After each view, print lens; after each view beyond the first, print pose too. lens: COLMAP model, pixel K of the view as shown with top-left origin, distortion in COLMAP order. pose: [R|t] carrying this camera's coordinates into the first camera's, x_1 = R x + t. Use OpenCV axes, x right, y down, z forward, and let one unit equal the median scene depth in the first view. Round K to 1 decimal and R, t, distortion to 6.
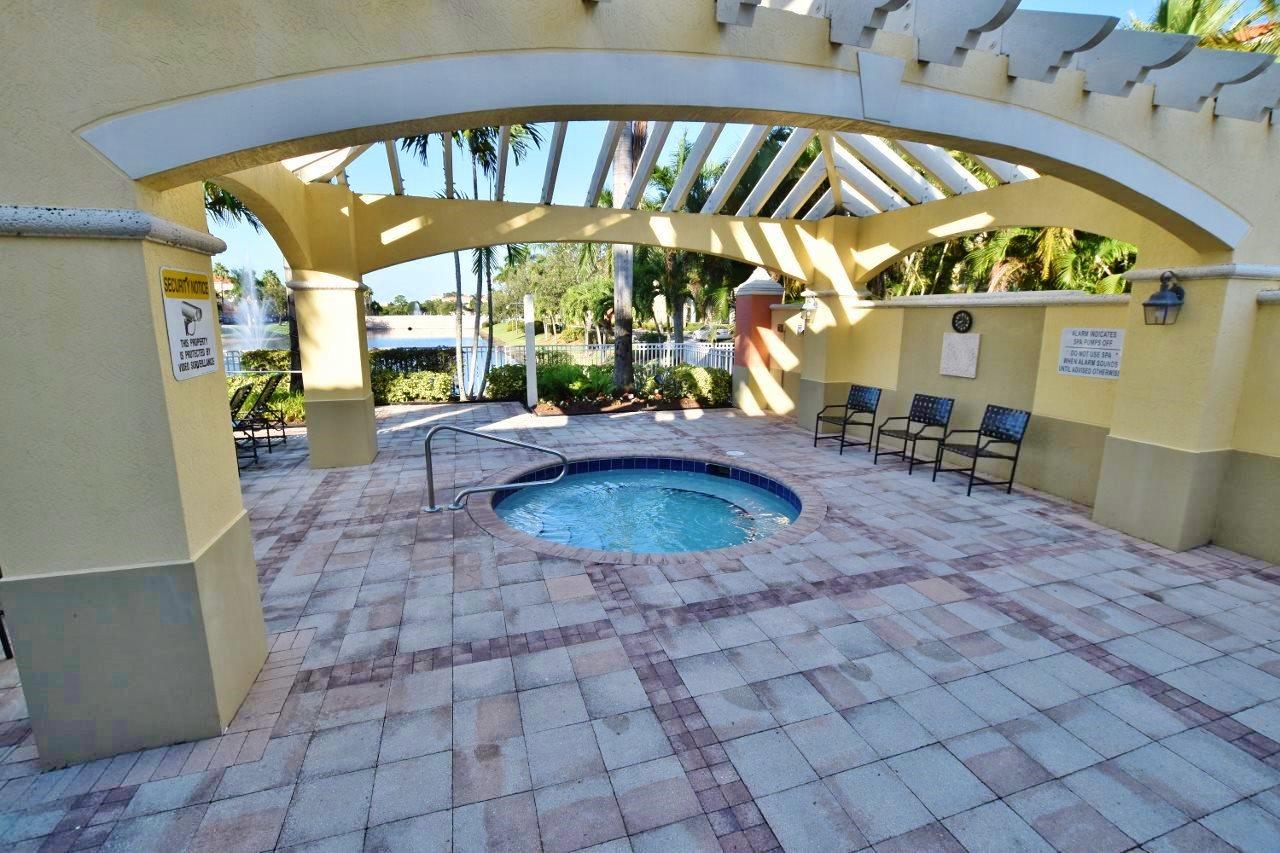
lens RADIAL K [[564.5, 0, 639.4], [0, 564.5, 422.6], [0, 0, 1]] dist [-0.027059, 0.002806]
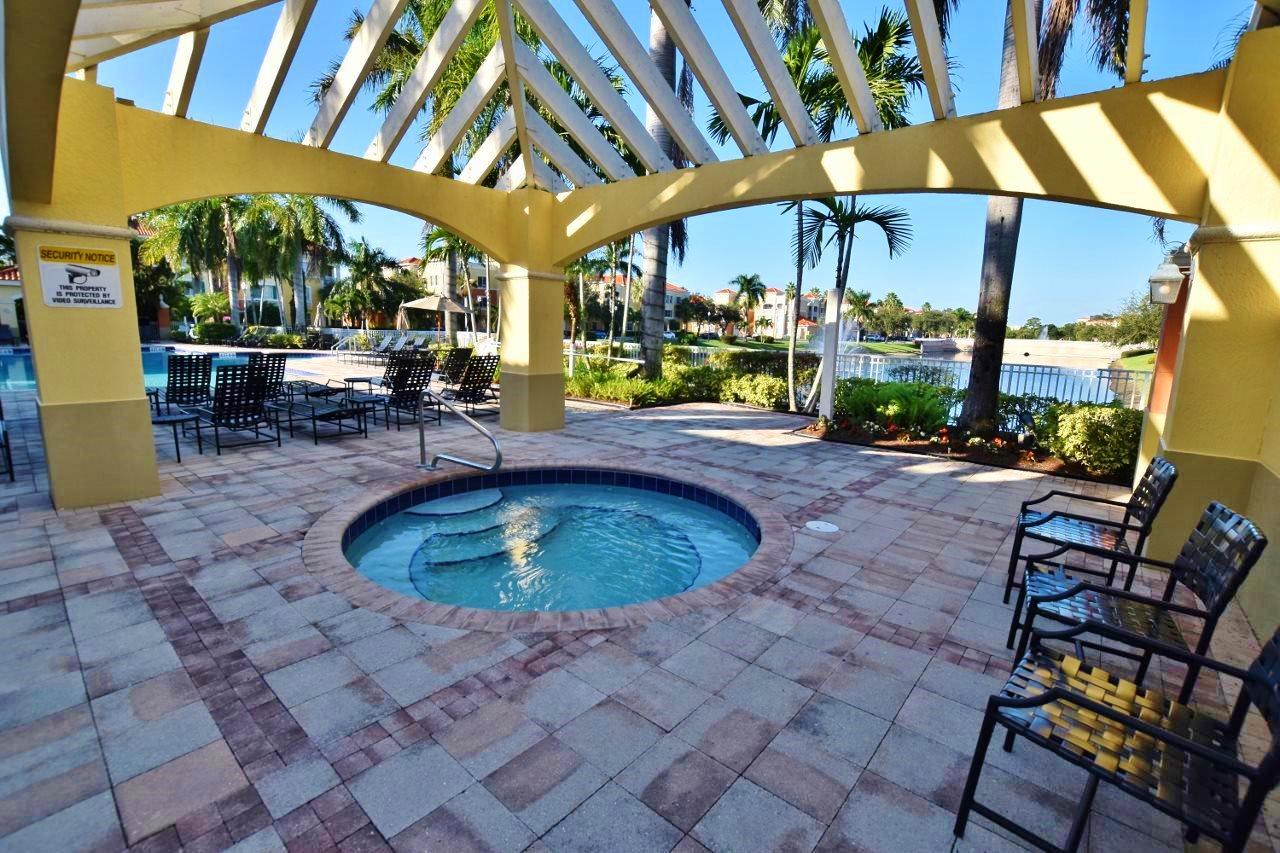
lens RADIAL K [[564.5, 0, 633.7], [0, 564.5, 424.9], [0, 0, 1]] dist [-0.027059, 0.002806]
pose [[0.521495, 0.154237, -0.839199, 0.962687], [-0.183462, 0.980792, 0.066254, -0.091451], [0.833298, 0.119410, 0.539774, 0.918165]]
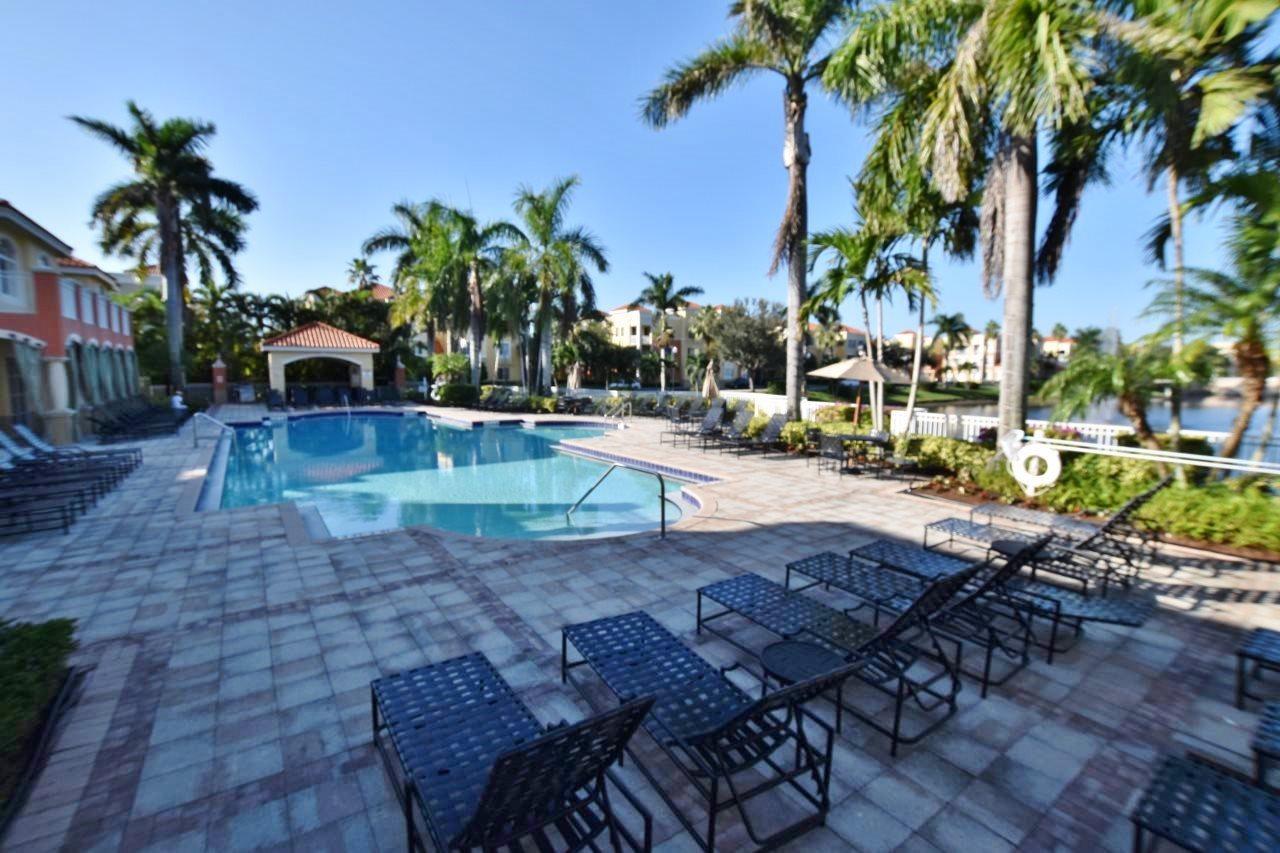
lens RADIAL K [[564.5, 0, 641.8], [0, 564.5, 424.5], [0, 0, 1]] dist [-0.027059, 0.002806]
pose [[0.315960, 0.088203, -0.944664, 0.750362], [-0.182996, 0.982639, 0.030542, -0.086959], [0.930958, 0.163220, 0.326615, 0.812882]]
